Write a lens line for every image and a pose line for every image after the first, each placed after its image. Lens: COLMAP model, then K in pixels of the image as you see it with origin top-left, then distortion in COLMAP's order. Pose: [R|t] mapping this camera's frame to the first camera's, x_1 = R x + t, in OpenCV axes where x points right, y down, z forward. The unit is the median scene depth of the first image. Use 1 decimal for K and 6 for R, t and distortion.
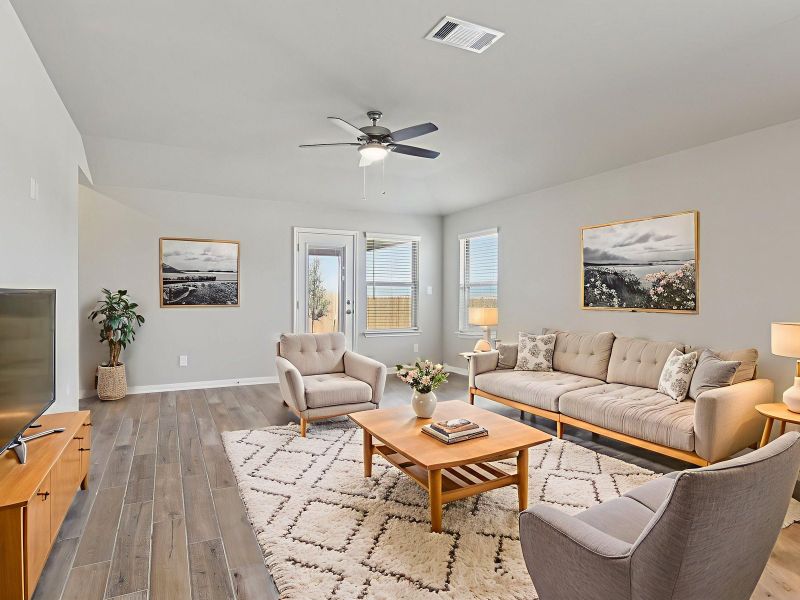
lens RADIAL K [[435.9, 0, 400.0], [0, 435.9, 300.0], [0, 0, 1]] dist [-0.014091, -0.000764]
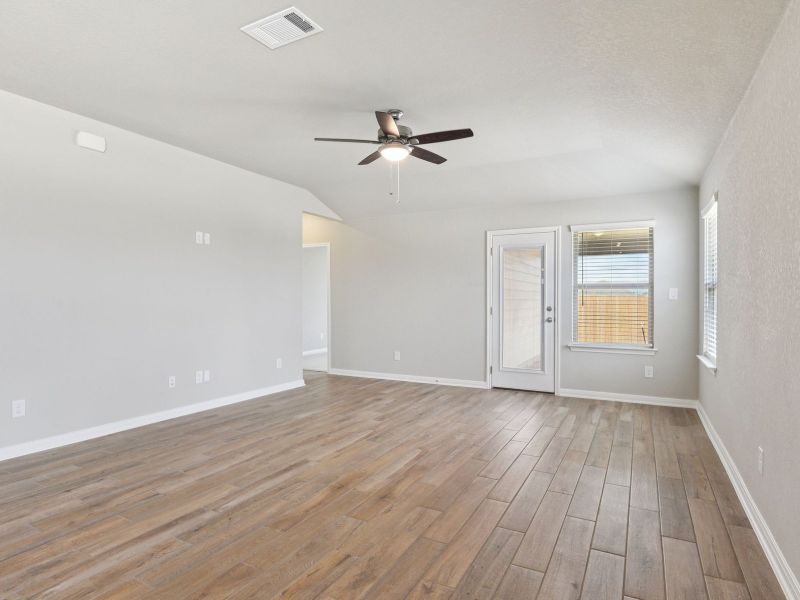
lens RADIAL K [[435.9, 0, 400.0], [0, 435.9, 300.0], [0, 0, 1]] dist [-0.014091, -0.000764]
pose [[0.609665, -0.005329, -0.792641, 0.390896], [-0.007599, 0.999892, -0.012567, 0.000886], [0.792623, 0.013685, 0.609559, 0.233434]]
